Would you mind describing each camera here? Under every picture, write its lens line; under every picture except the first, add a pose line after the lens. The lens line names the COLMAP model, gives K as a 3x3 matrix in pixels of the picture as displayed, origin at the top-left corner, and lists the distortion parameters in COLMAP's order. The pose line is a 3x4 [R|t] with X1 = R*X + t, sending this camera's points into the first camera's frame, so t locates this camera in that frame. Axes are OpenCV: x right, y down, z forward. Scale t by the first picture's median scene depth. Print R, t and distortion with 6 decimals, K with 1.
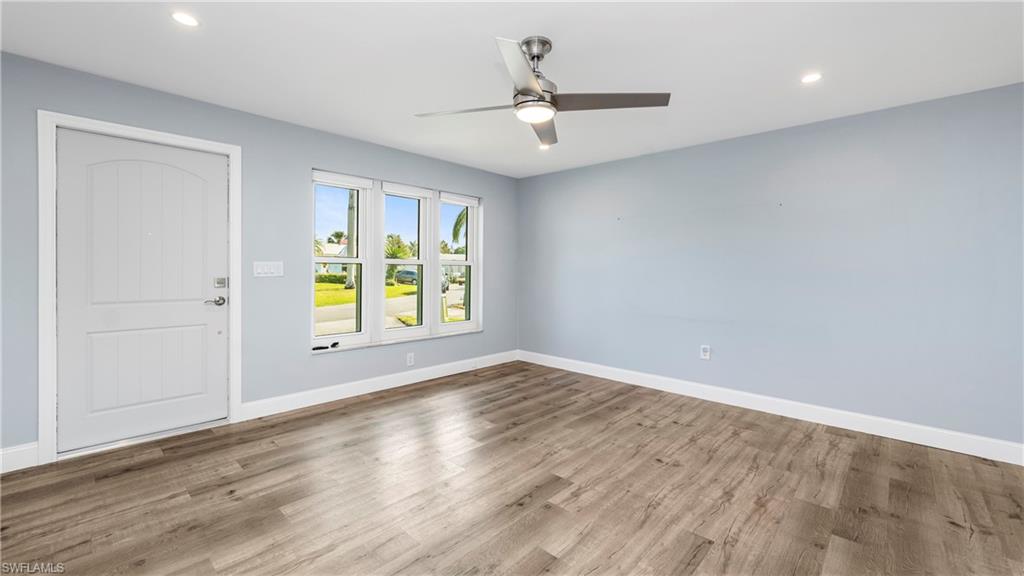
lens RADIAL K [[424.7, 0, 506.5], [0, 424.7, 265.7], [0, 0, 1]] dist [0.014789, 0.000094]
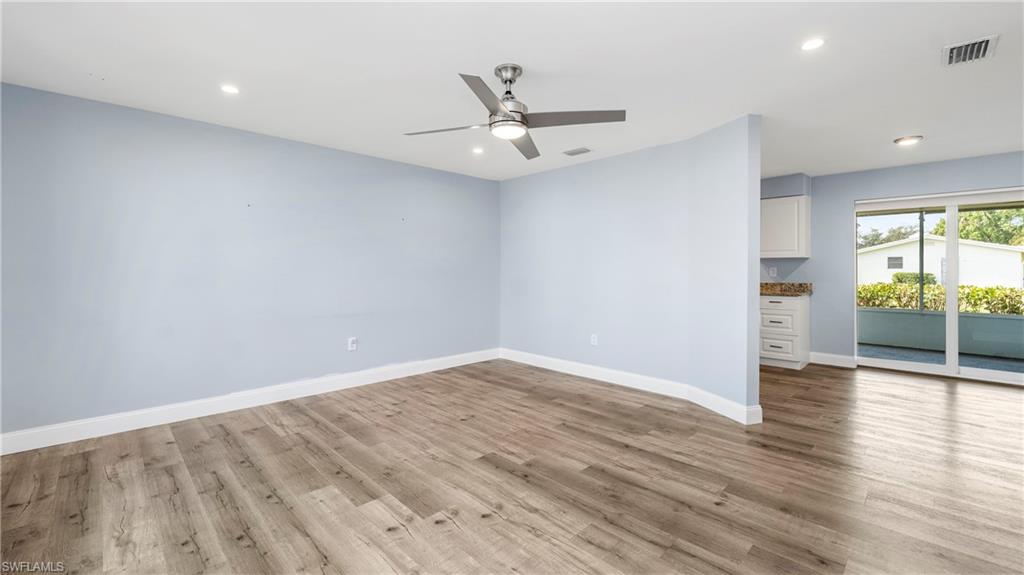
lens RADIAL K [[422.8, 0, 514.5], [0, 422.8, 274.7], [0, 0, 1]] dist [-0.001228, 0.000147]
pose [[0.026986, -0.019250, 0.999450, -0.878915], [-0.007525, 0.999782, 0.019459, 0.000901], [-0.999607, -0.008046, 0.026836, 0.813990]]
